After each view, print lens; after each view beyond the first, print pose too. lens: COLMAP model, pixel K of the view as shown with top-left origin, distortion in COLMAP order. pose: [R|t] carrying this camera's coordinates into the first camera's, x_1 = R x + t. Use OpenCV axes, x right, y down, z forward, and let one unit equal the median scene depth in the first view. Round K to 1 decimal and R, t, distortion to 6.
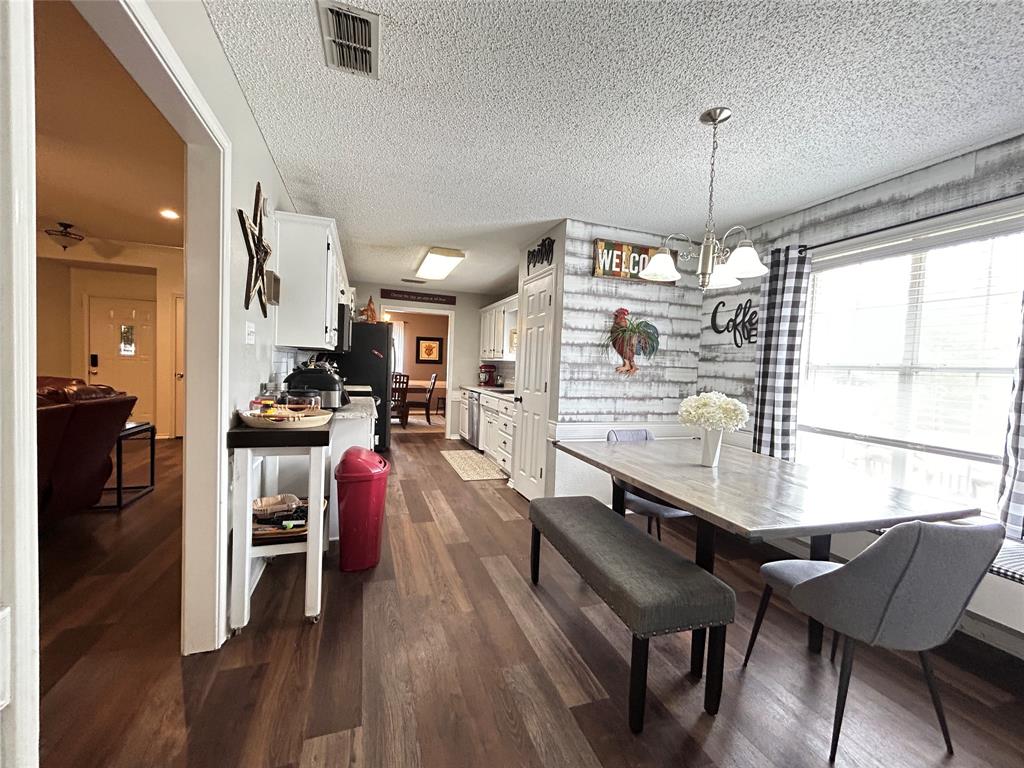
lens RADIAL K [[415.7, 0, 513.5], [0, 415.7, 383.7], [0, 0, 1]] dist [-0.005514, 0.001248]
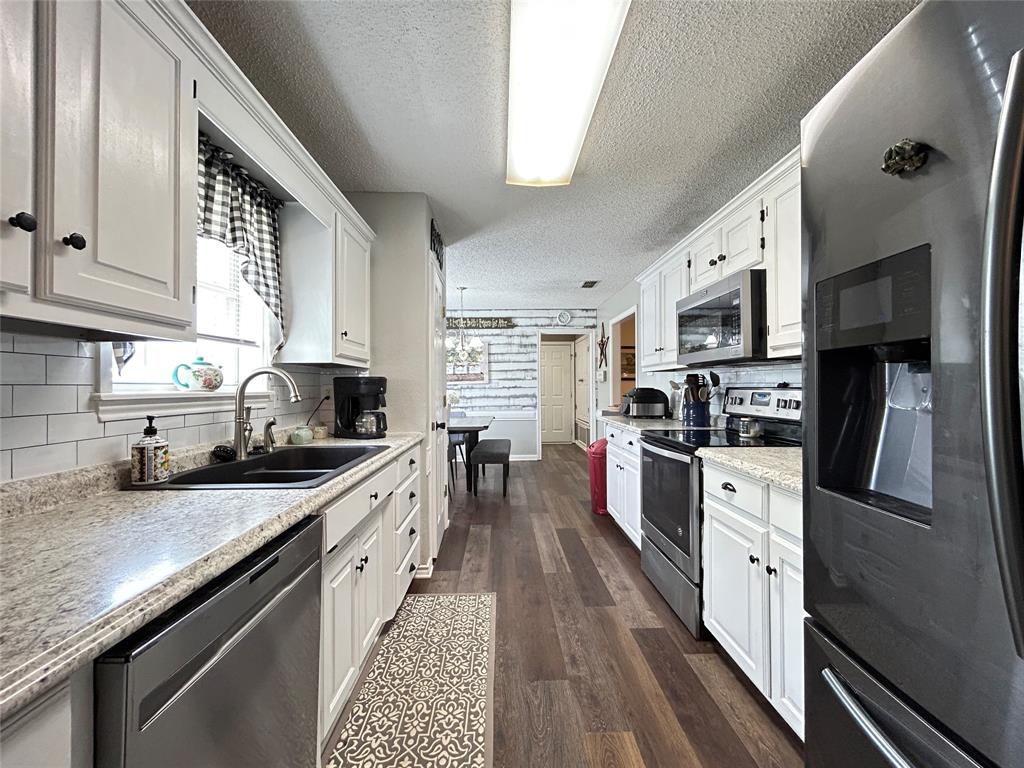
lens RADIAL K [[415.7, 0, 513.4], [0, 415.7, 385.5], [0, 0, 1]] dist [-0.005514, 0.001248]
pose [[-0.950927, -0.033059, 0.307644, -0.326240], [-0.019198, 0.998664, 0.047975, -0.068170], [-0.308819, 0.039715, -0.950291, 1.638707]]
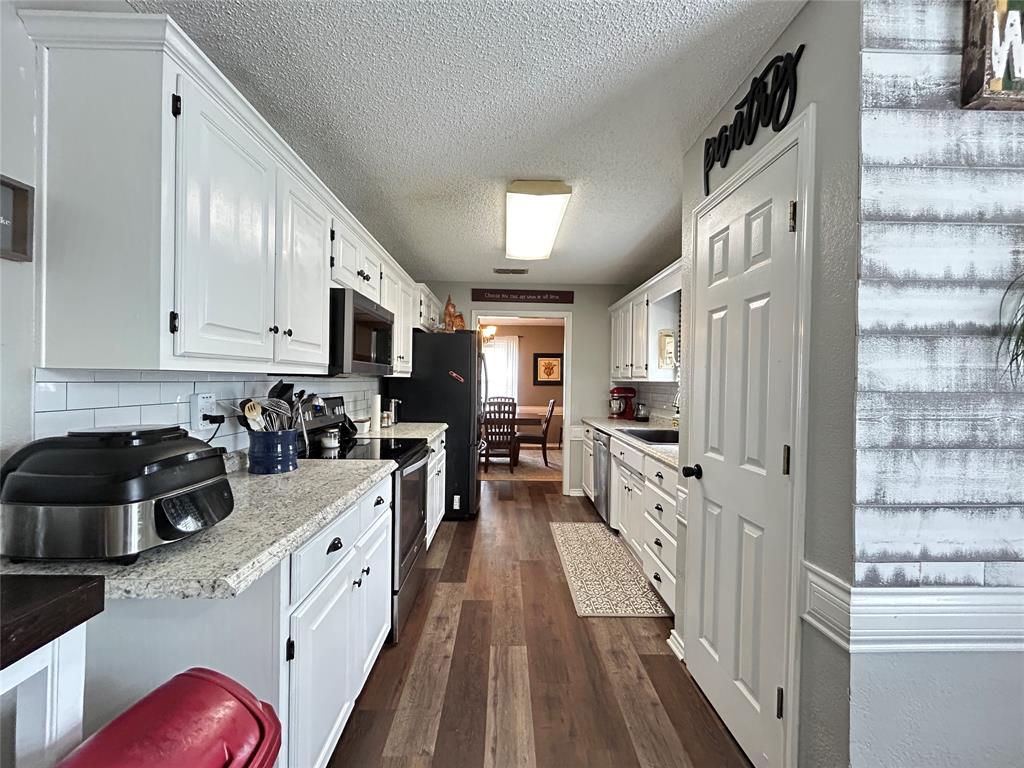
lens RADIAL K [[415.7, 0, 517.0], [0, 415.7, 382.6], [0, 0, 1]] dist [-0.005514, 0.001248]
pose [[0.950917, -0.023871, -0.308524, -0.027478], [0.009412, 0.998790, -0.048268, -0.037179], [0.309303, 0.042995, 0.949991, 0.515982]]
